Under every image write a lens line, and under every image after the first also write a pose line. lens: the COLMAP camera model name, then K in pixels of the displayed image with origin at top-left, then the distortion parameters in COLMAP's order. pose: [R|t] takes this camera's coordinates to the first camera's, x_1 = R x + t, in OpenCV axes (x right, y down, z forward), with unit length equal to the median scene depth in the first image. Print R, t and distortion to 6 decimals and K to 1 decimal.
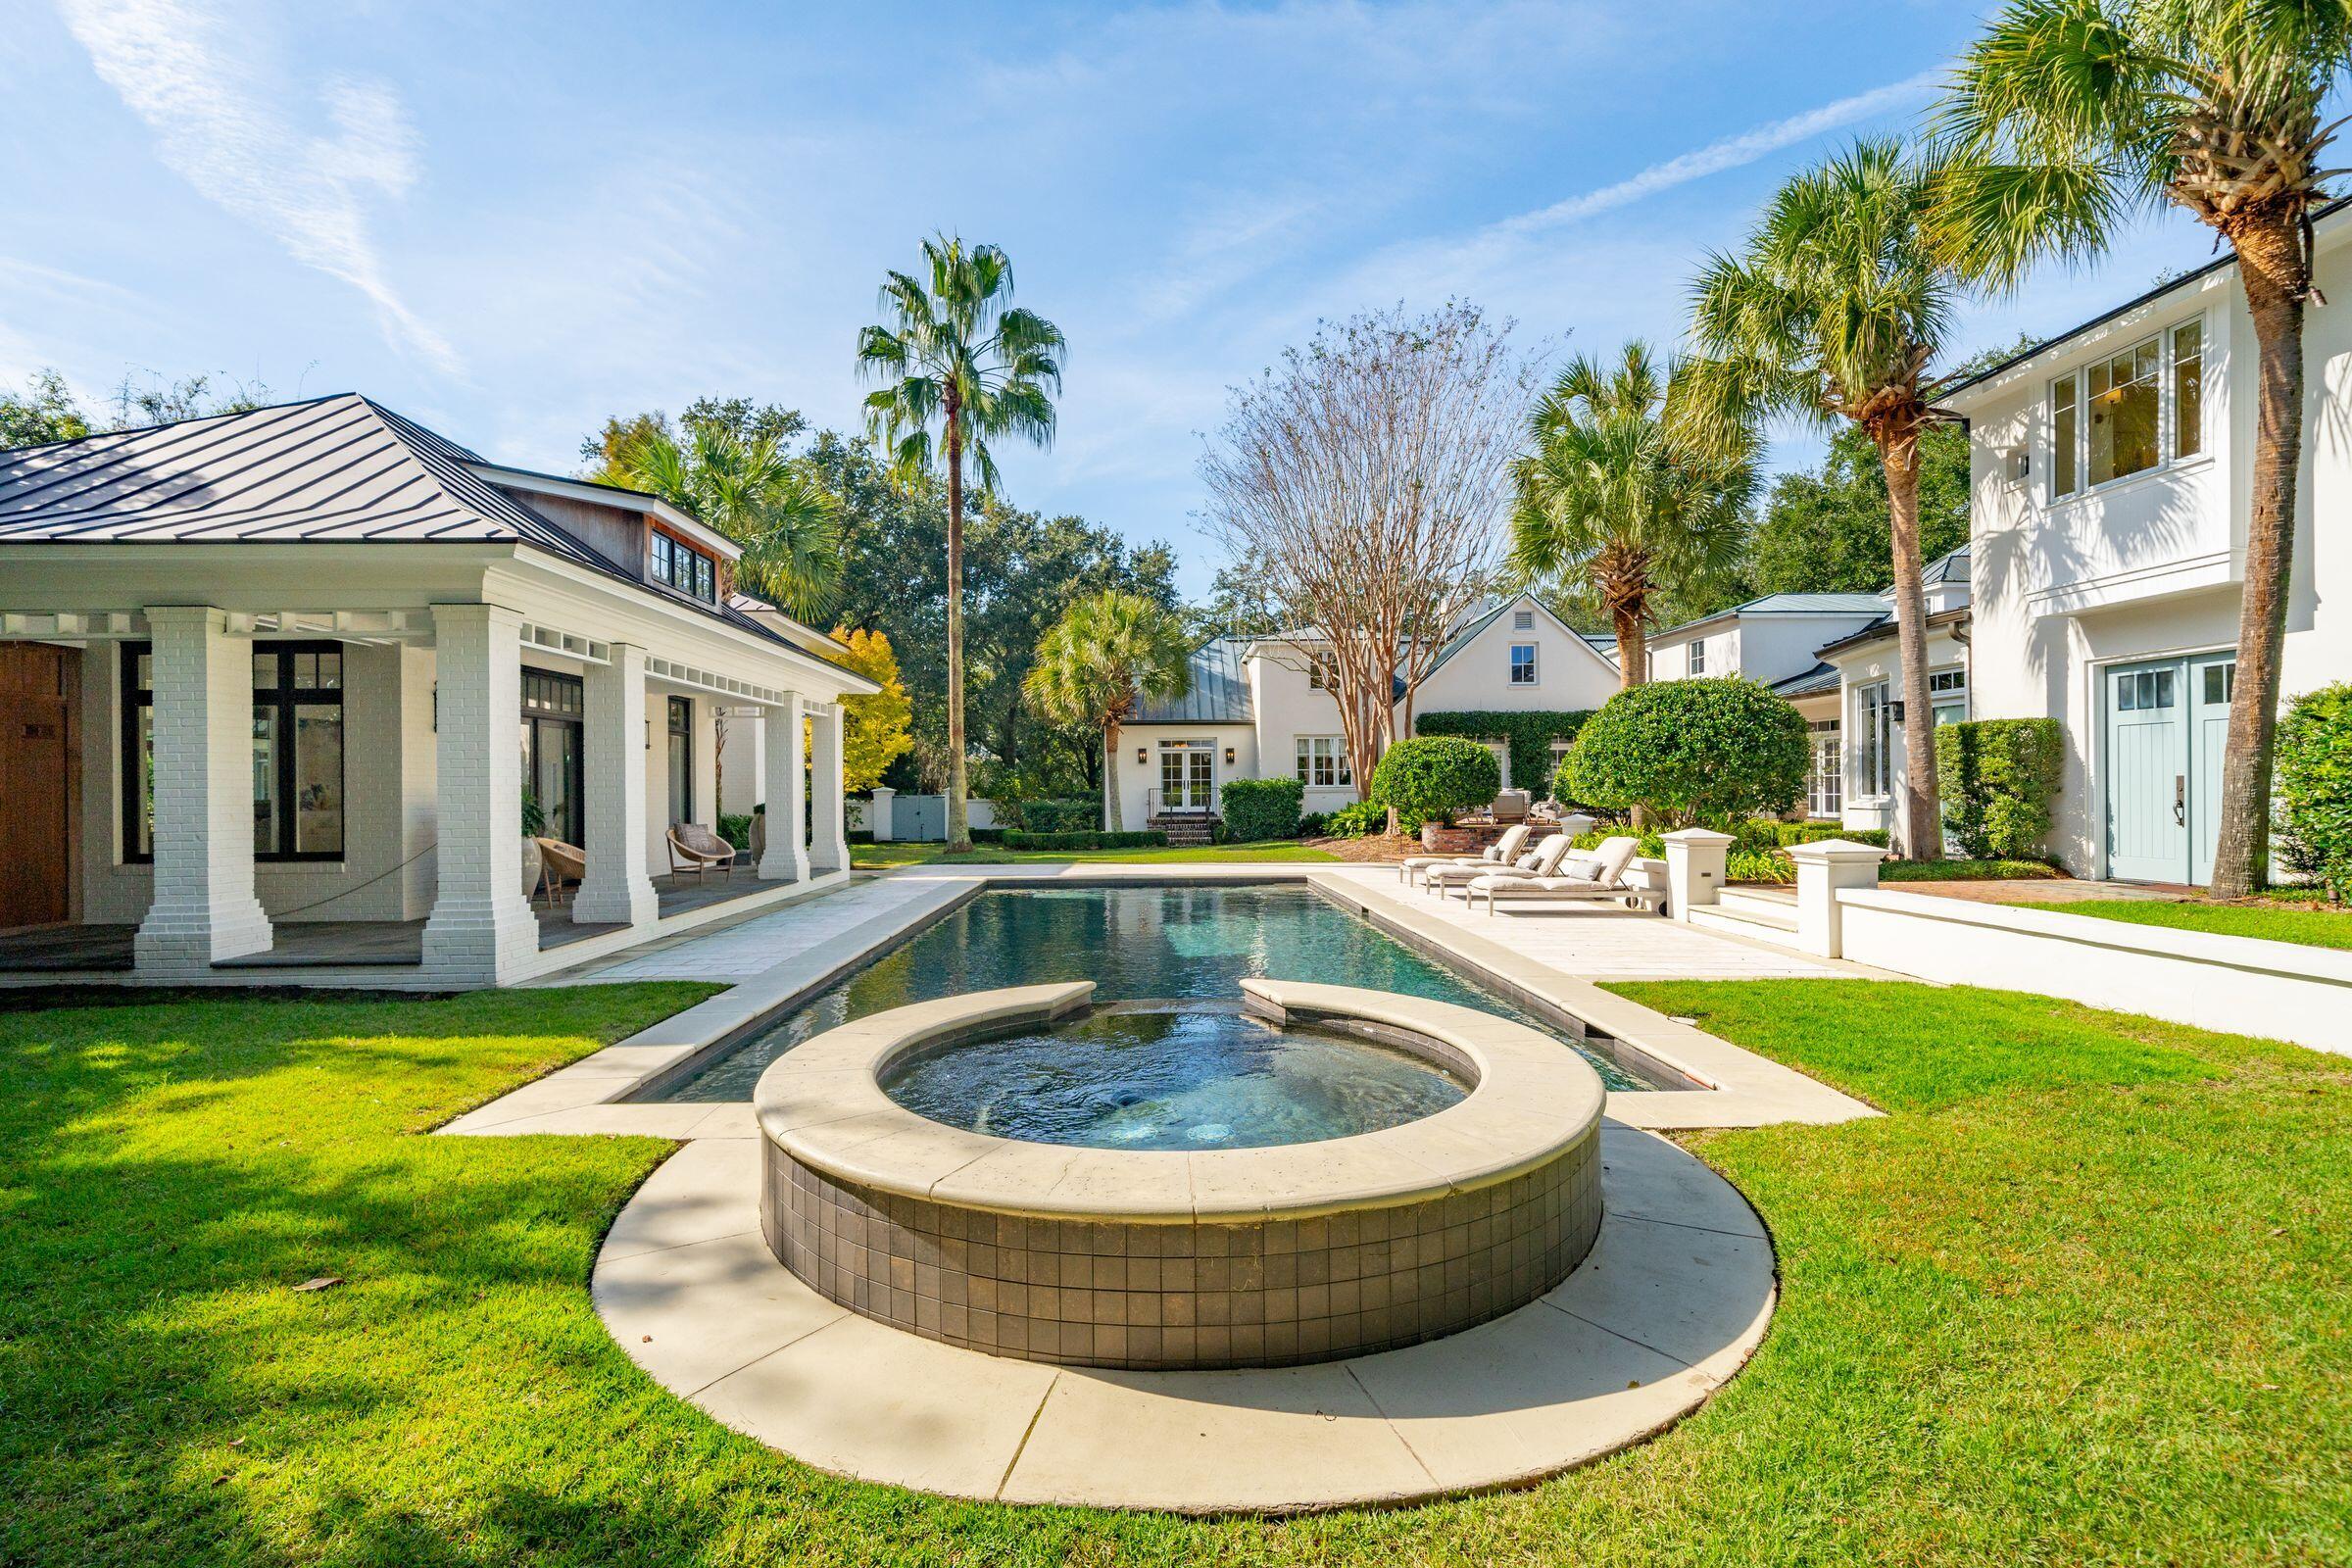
lens RADIAL K [[1025.1, 0, 1176.0], [0, 1025.1, 784.0], [0, 0, 1]] dist [-0.001387, -0.000139]
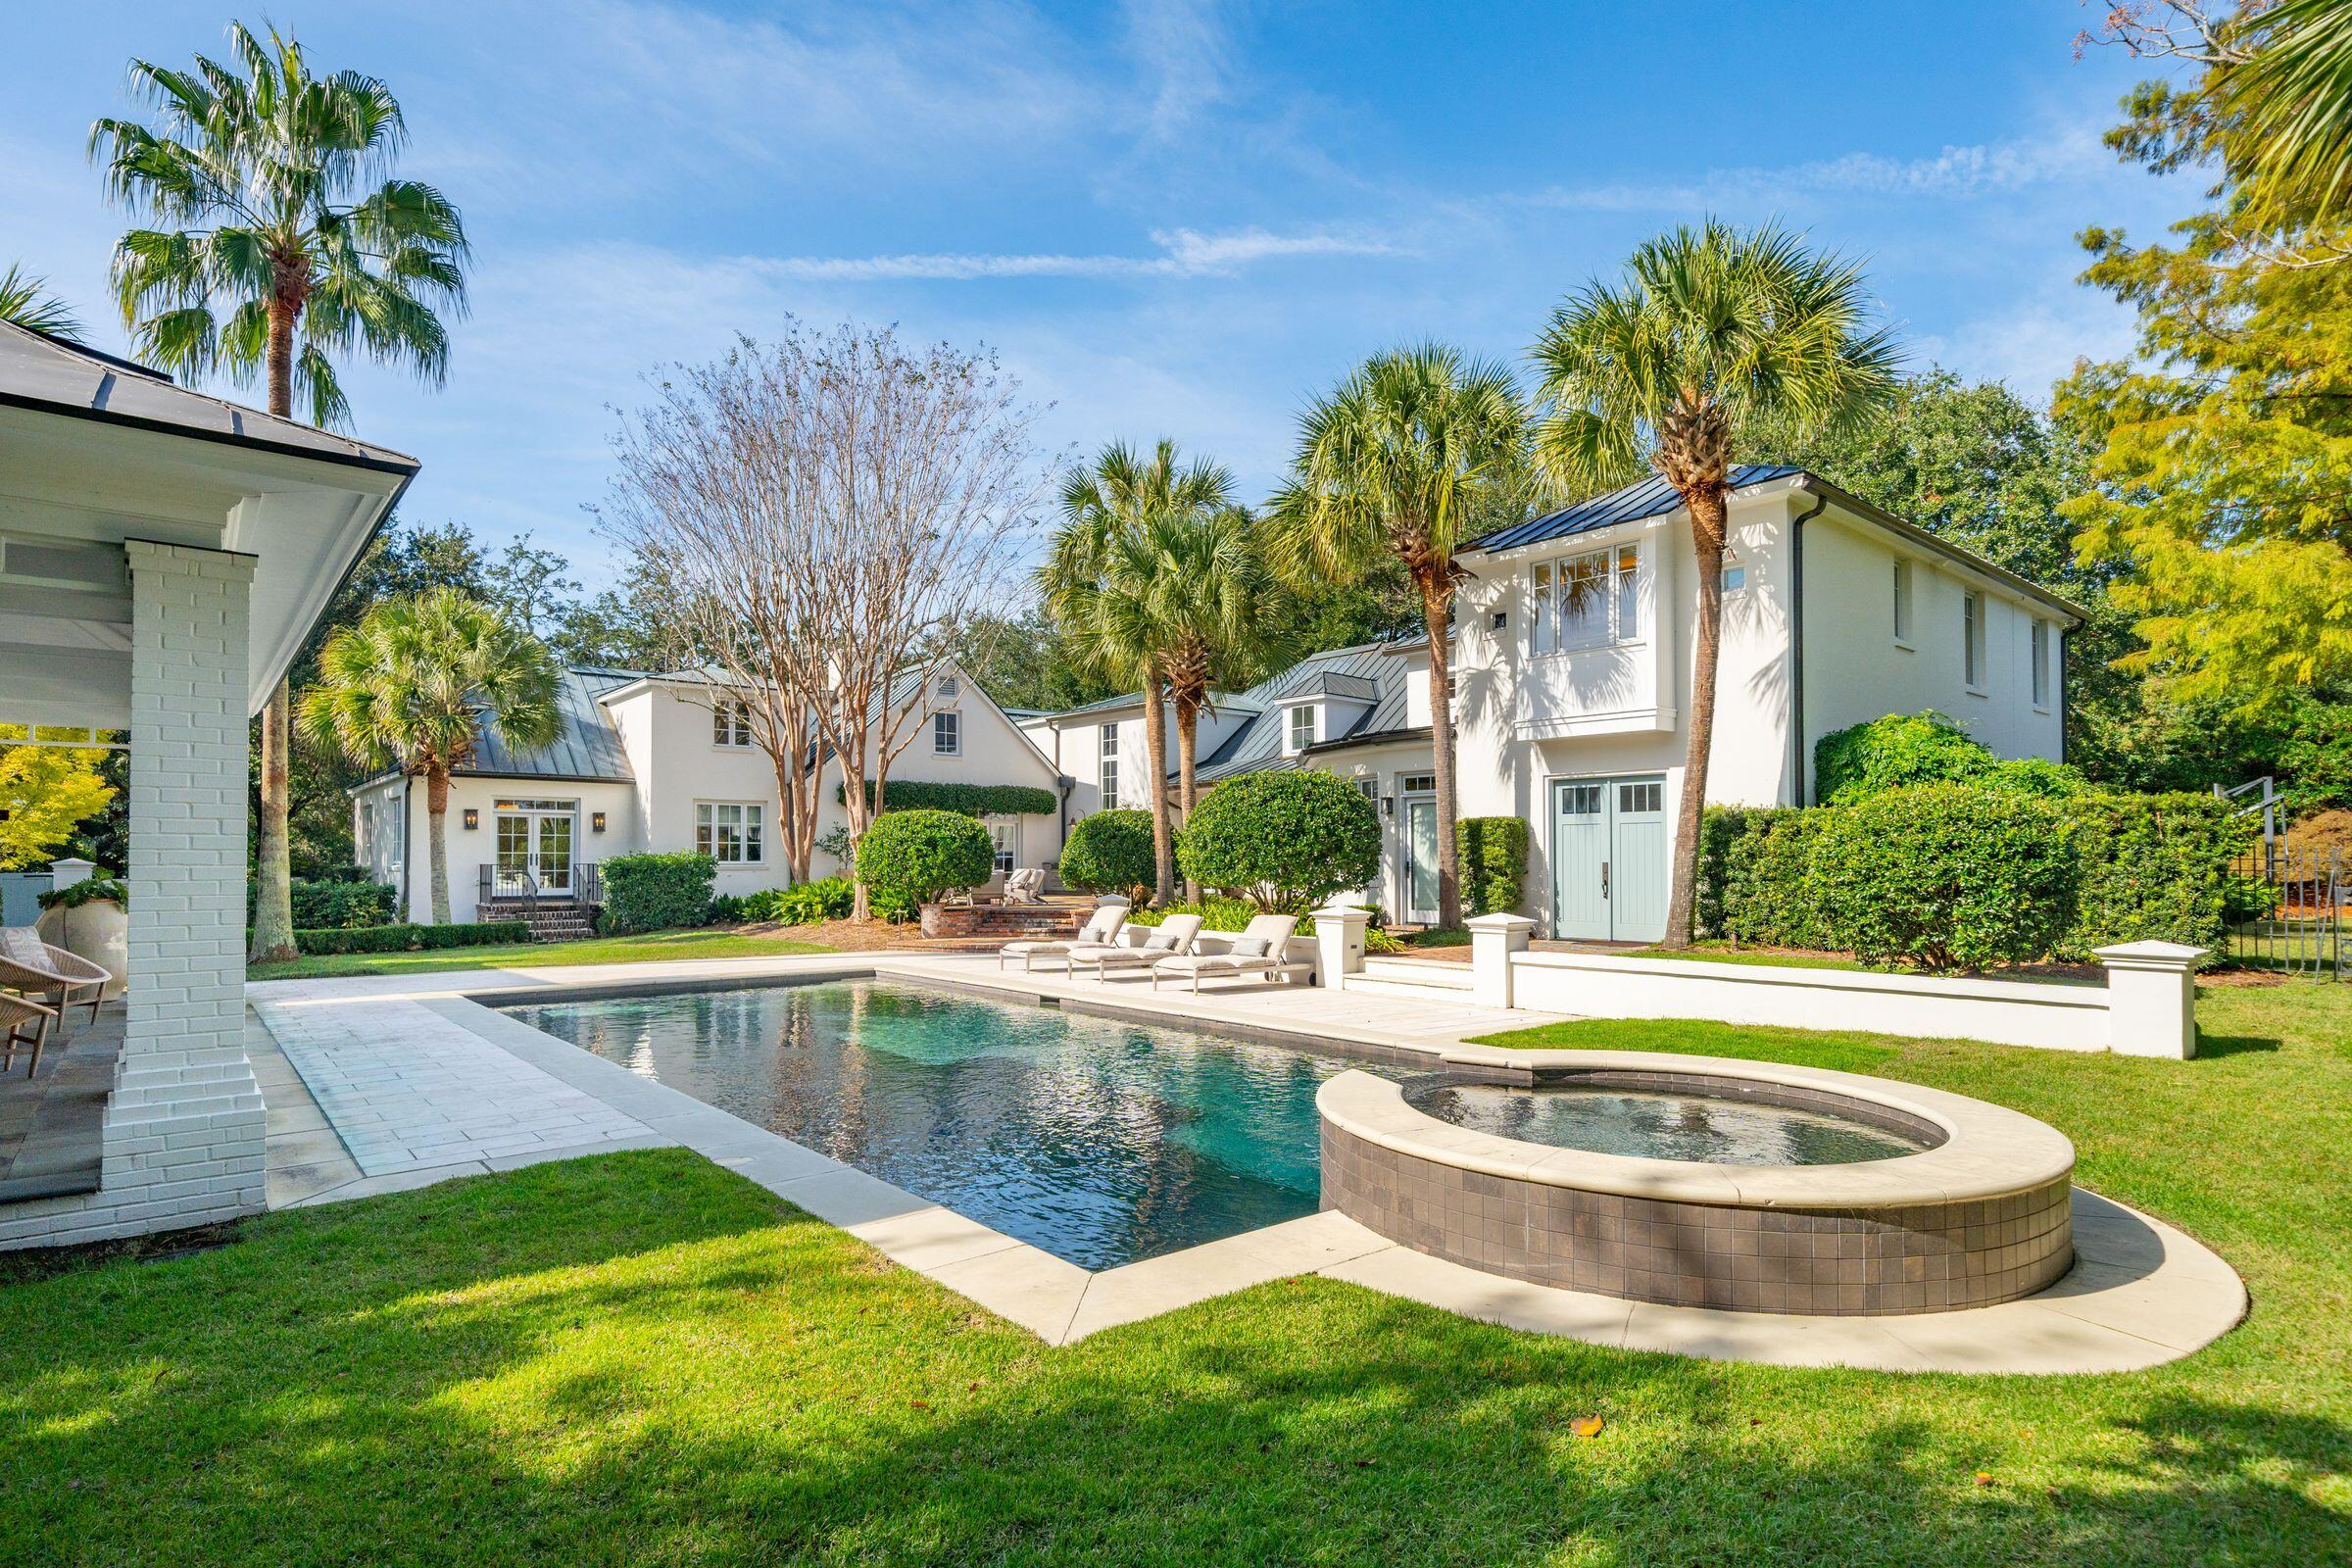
lens RADIAL K [[1181.3, 0, 1165.0], [0, 1181.3, 831.1], [0, 0, 1]] dist [0.002795, 0.000718]
pose [[0.785993, 0.022796, 0.617814, -0.414912], [-0.008375, 0.999621, -0.026228, -0.002983], [-0.618178, 0.015441, 0.785886, 0.087117]]
